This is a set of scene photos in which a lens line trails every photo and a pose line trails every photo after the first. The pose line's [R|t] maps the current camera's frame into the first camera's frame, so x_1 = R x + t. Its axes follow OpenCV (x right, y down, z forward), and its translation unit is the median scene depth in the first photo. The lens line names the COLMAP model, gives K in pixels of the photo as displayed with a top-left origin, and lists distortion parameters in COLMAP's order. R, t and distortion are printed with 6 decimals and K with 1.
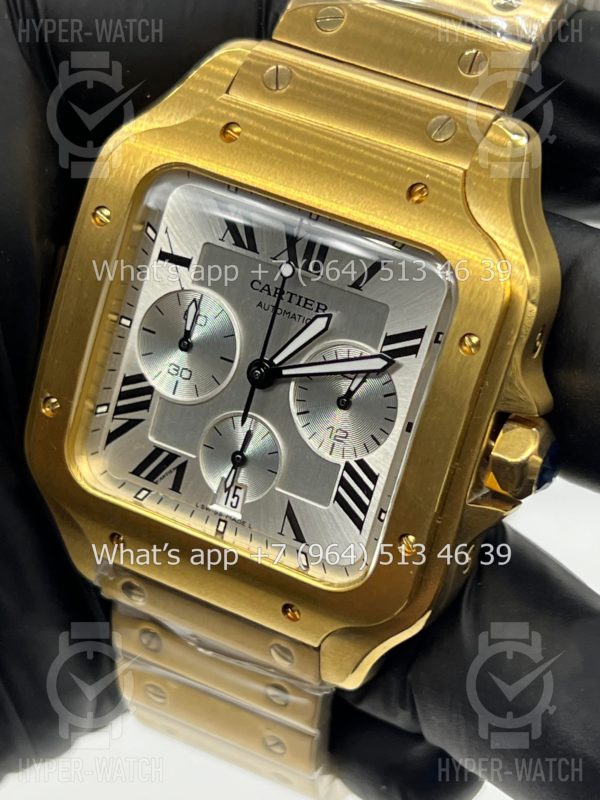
lens RADIAL K [[1913.7, 0, 301.8], [0, 1913.7, 404.2], [0, 0, 1]] dist [0.235716, 0.000000]
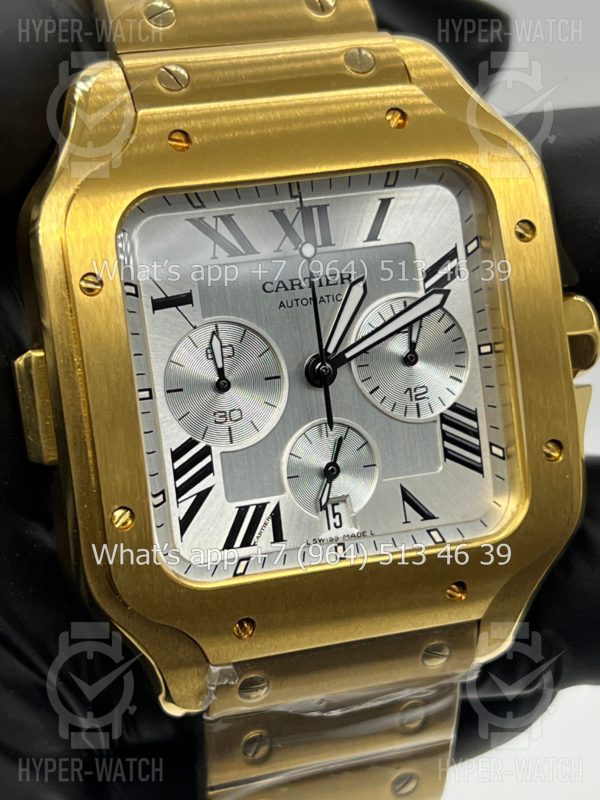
lens RADIAL K [[1913.7, 0, 294.5], [0, 1913.7, 405.0], [0, 0, 1]] dist [0.235716, 0.000000]
pose [[0.718757, -0.394560, 0.572459, -0.546874], [0.461558, 0.886549, 0.031529, -0.035279], [-0.519953, 0.241562, 0.819327, 0.262626]]
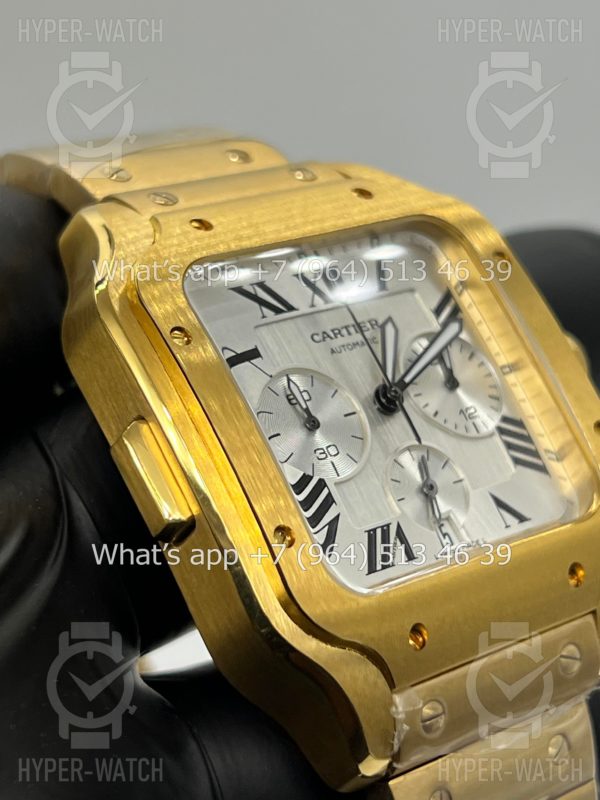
lens RADIAL K [[1913.7, 0, 299.0], [0, 1913.7, 397.1], [0, 0, 1]] dist [0.235716, 0.000000]
pose [[0.382891, -0.253479, 0.888337, -0.856149], [0.710352, 0.695557, -0.107705, 0.052257], [-0.590588, 0.672271, 0.446382, 0.596980]]
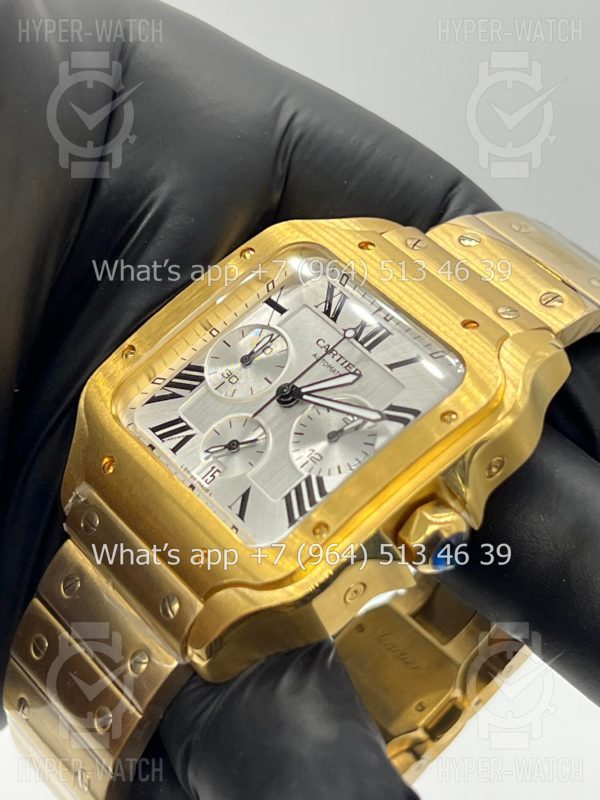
lens RADIAL K [[1913.7, 0, 304.1], [0, 1913.7, 398.7], [0, 0, 1]] dist [0.235716, 0.000000]
pose [[0.848380, 0.486751, -0.208148, 0.242284], [-0.526117, 0.731593, -0.433558, 0.507318], [-0.058755, 0.477332, 0.876756, -0.080757]]
